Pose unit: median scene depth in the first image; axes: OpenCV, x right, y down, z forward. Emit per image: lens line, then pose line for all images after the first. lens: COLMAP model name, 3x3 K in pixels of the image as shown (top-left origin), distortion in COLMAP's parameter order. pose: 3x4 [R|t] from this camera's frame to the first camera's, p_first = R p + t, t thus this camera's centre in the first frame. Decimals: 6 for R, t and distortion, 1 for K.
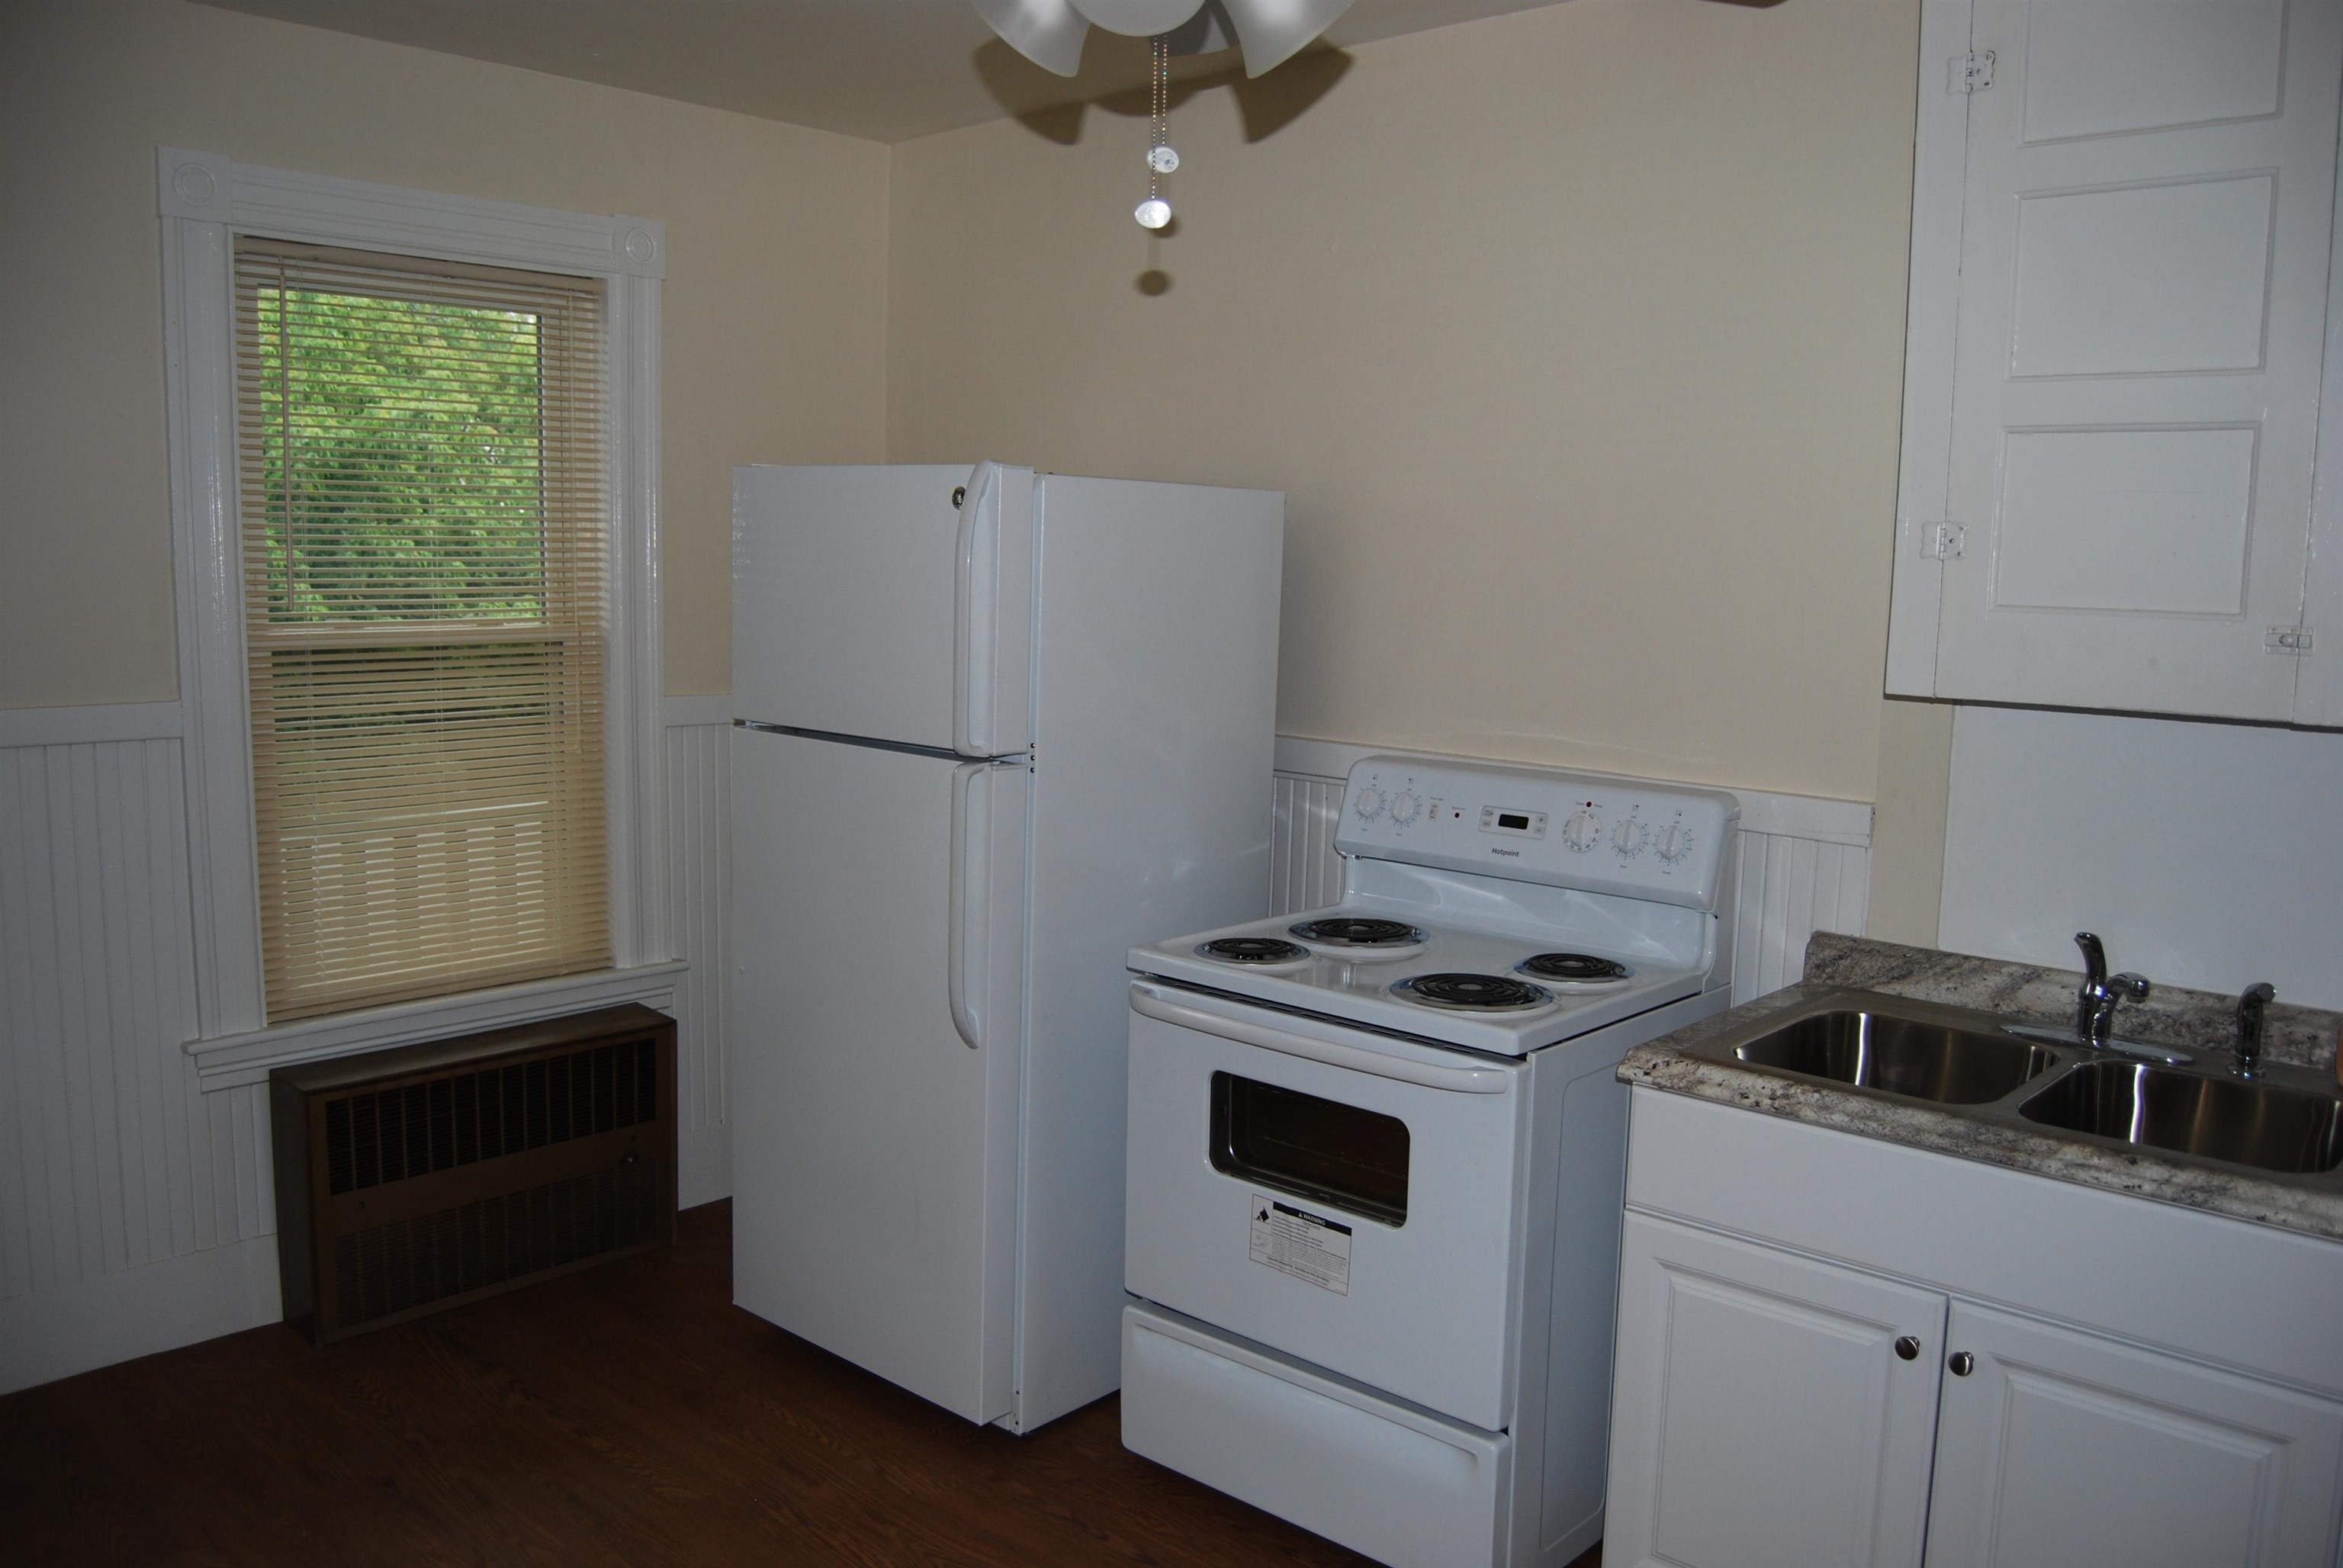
lens RADIAL K [[1828.1, 0, 1173.1], [0, 1828.1, 792.9], [0, 0, 1]] dist [-0.081442, -0.003901]
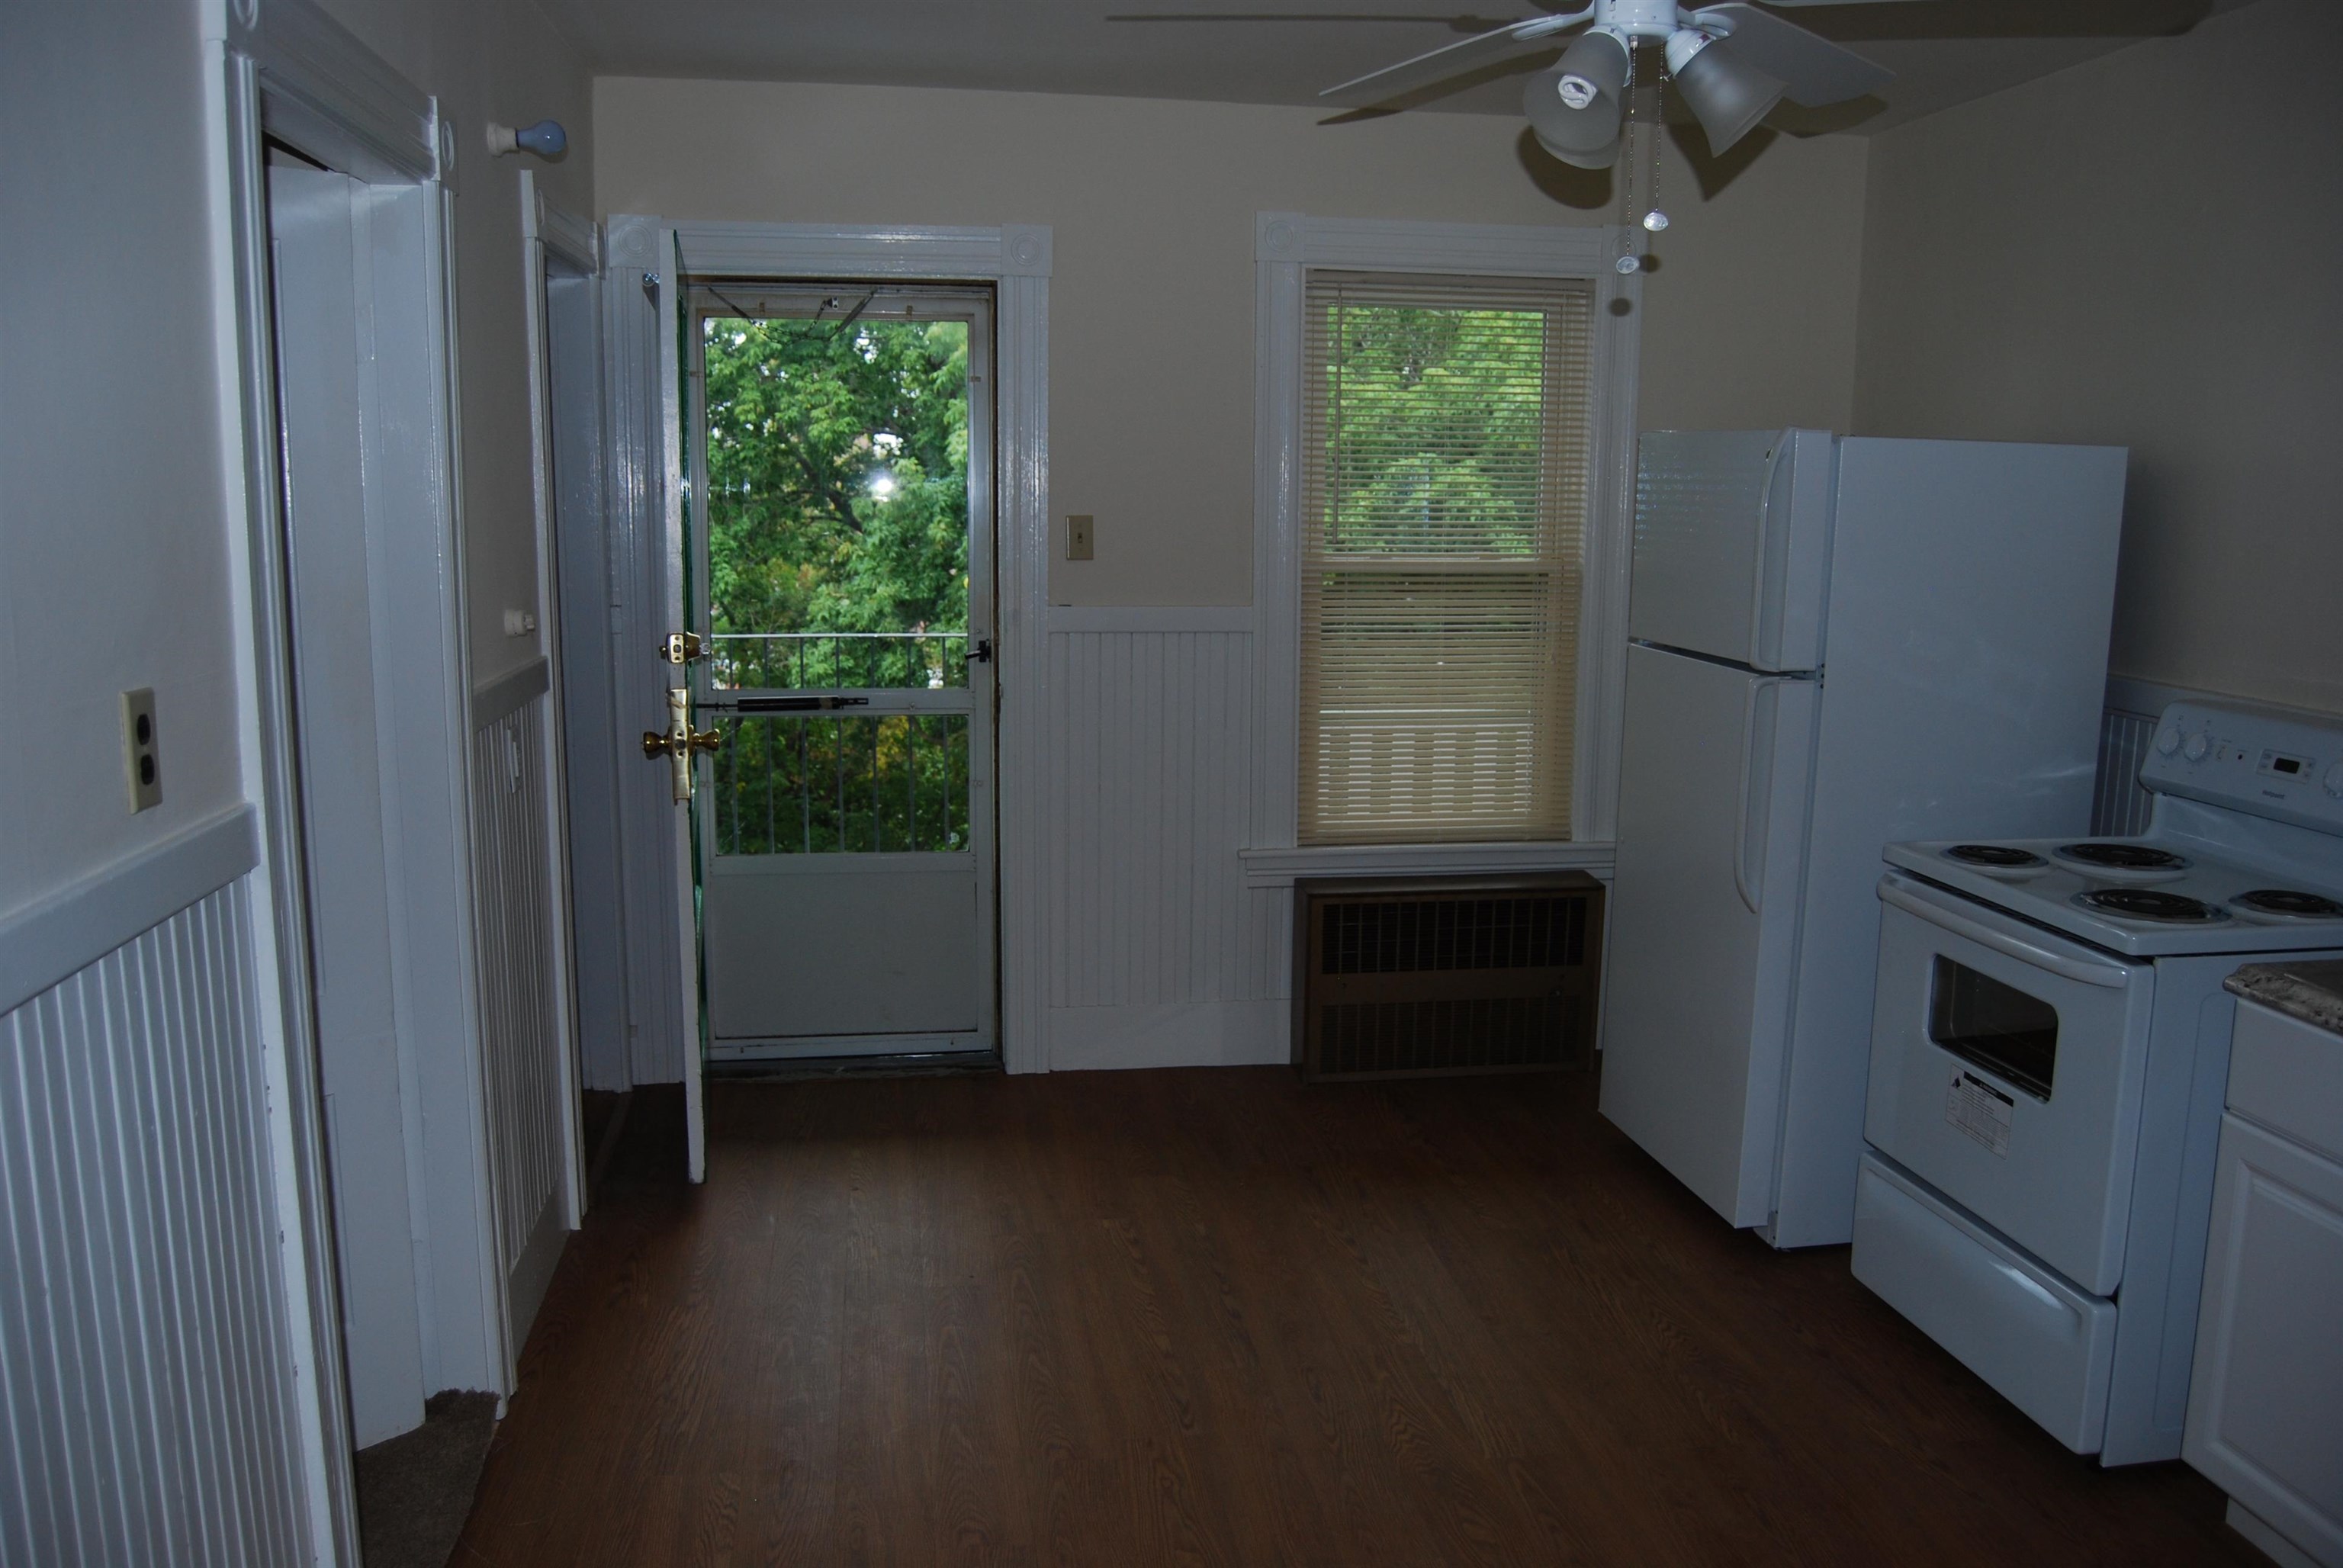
lens RADIAL K [[1828.1, 0, 1168.1], [0, 1828.1, 779.8], [0, 0, 1]] dist [-0.081442, -0.003901]
pose [[0.777005, 0.087309, -0.623411, 0.313861], [-0.075555, 0.996110, 0.045337, 0.025733], [0.624944, 0.011874, 0.780579, -0.172345]]
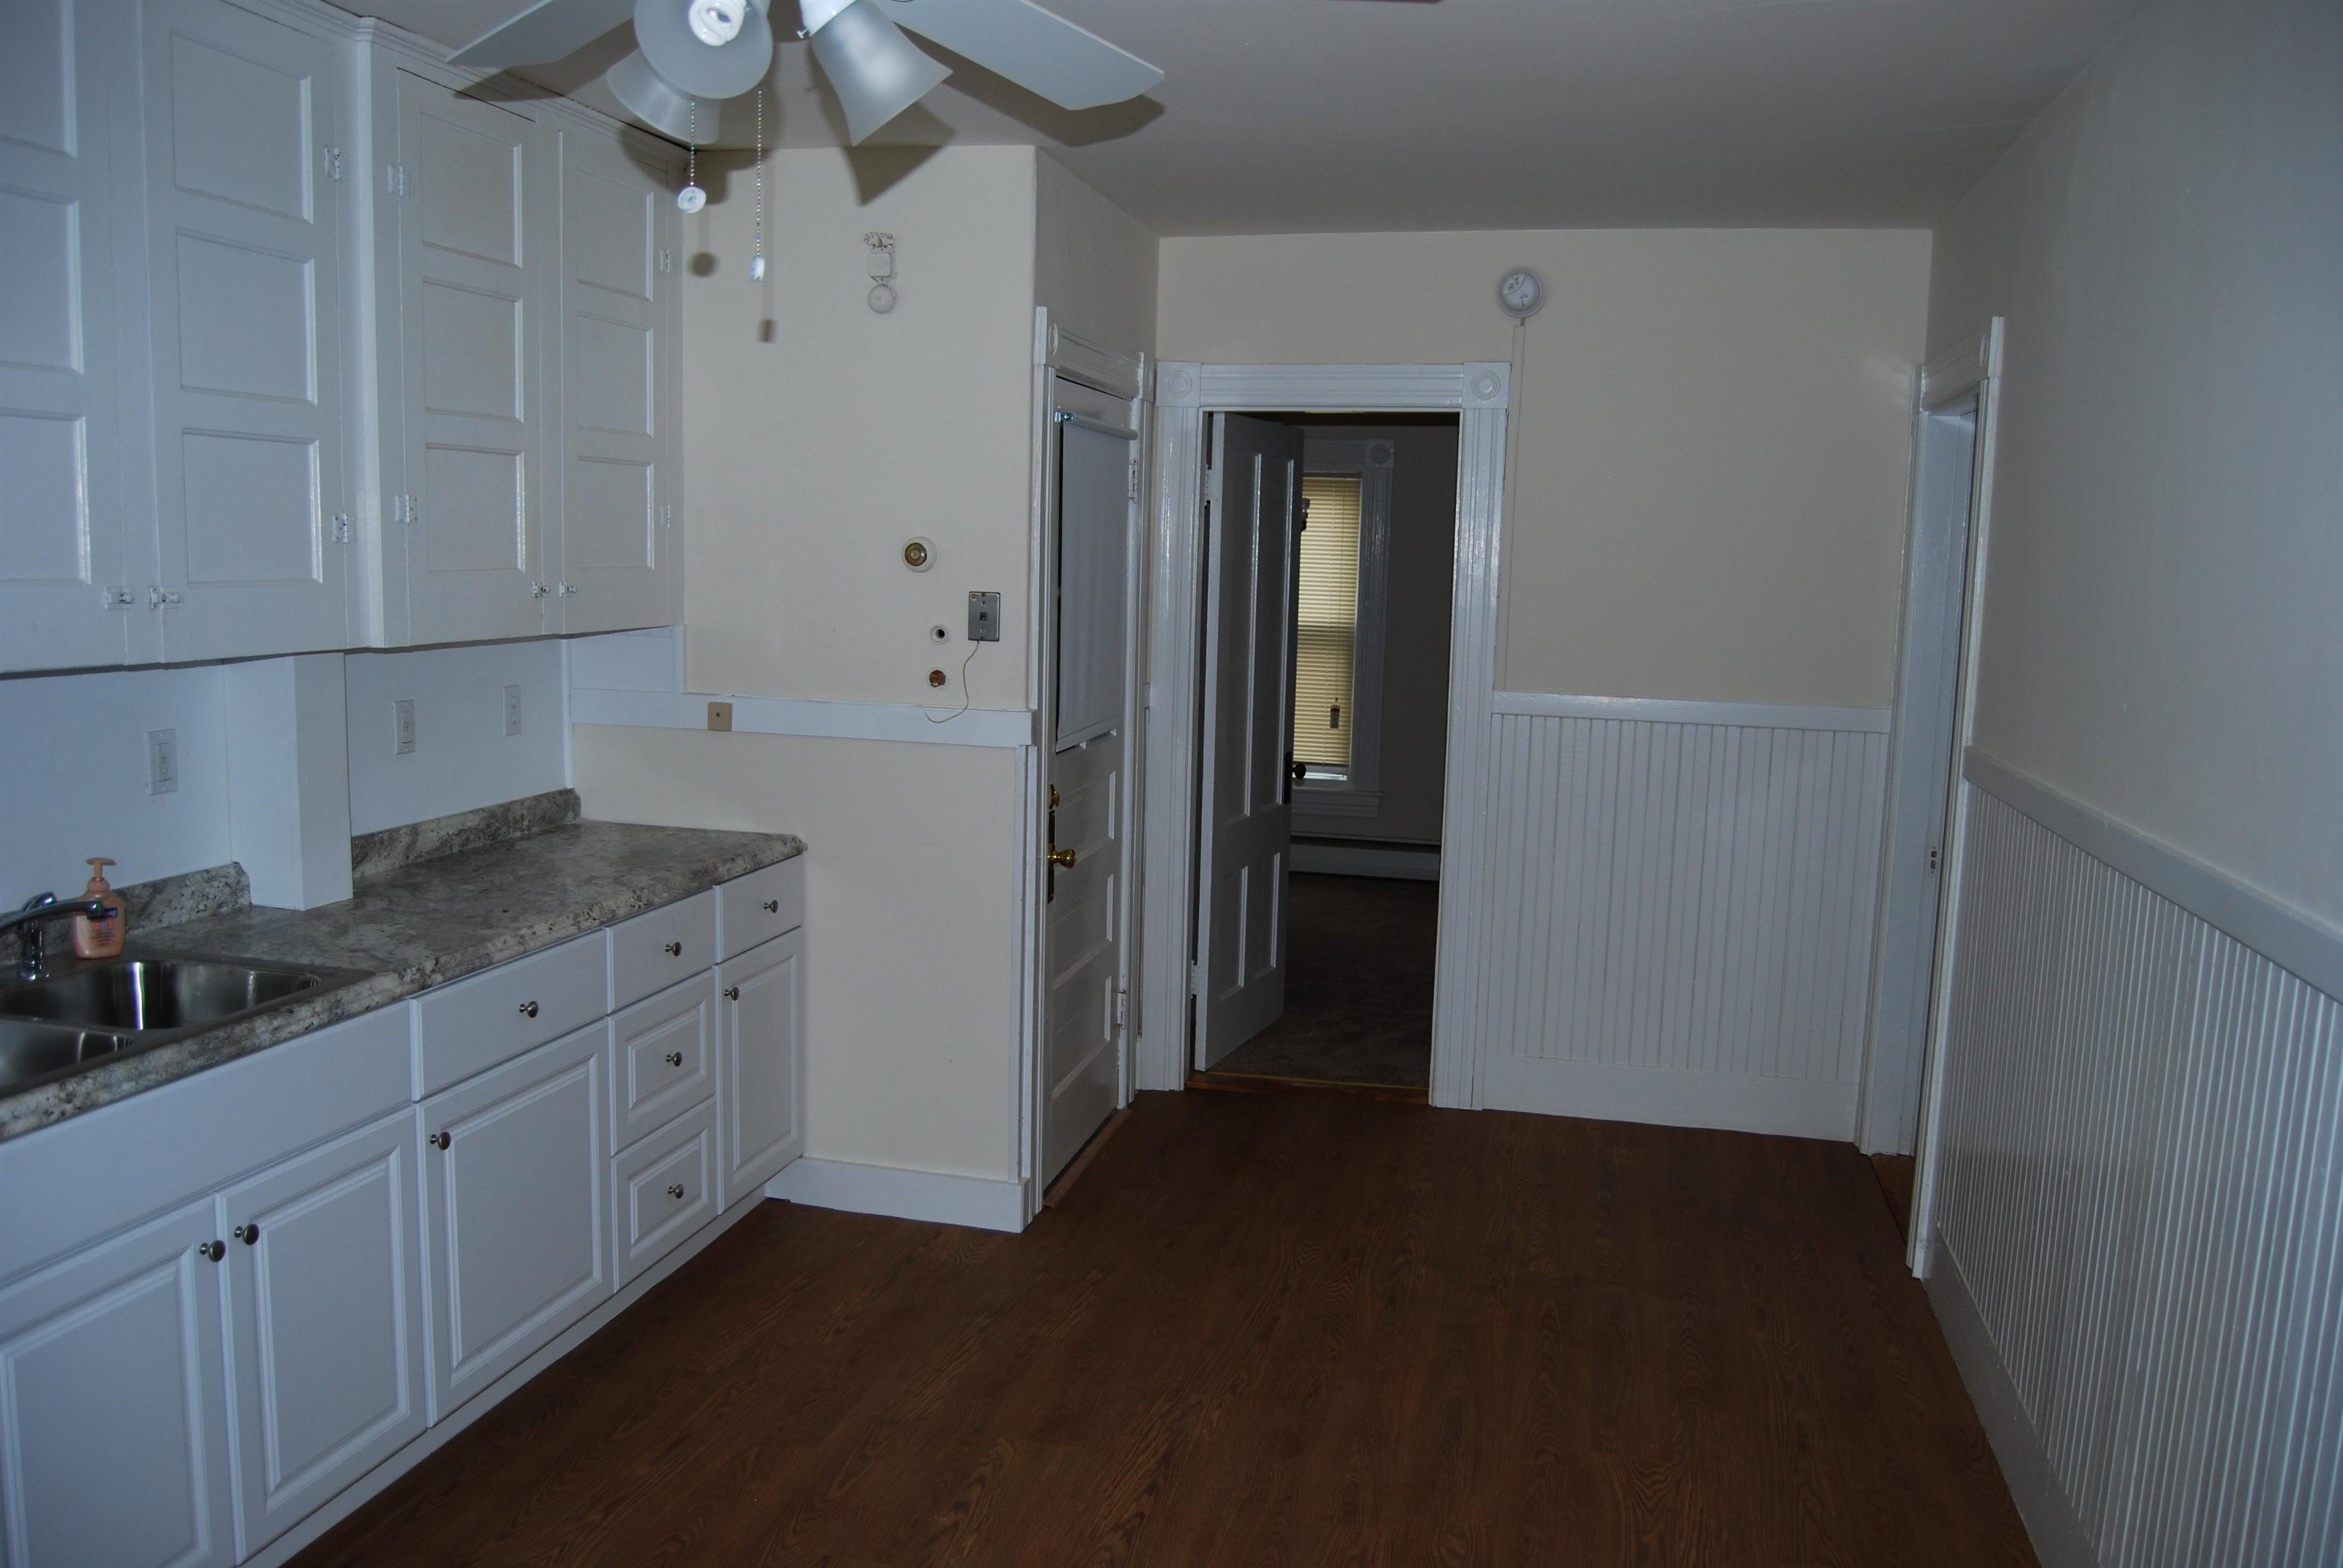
lens RADIAL K [[1828.1, 0, 1169.5], [0, 1828.1, 794.1], [0, 0, 1]] dist [-0.081442, -0.003901]
pose [[-0.485355, -0.139814, 0.863066, -0.529640], [0.084537, 0.975002, 0.205488, -0.094214], [-0.870220, 0.172696, -0.461403, 0.659382]]
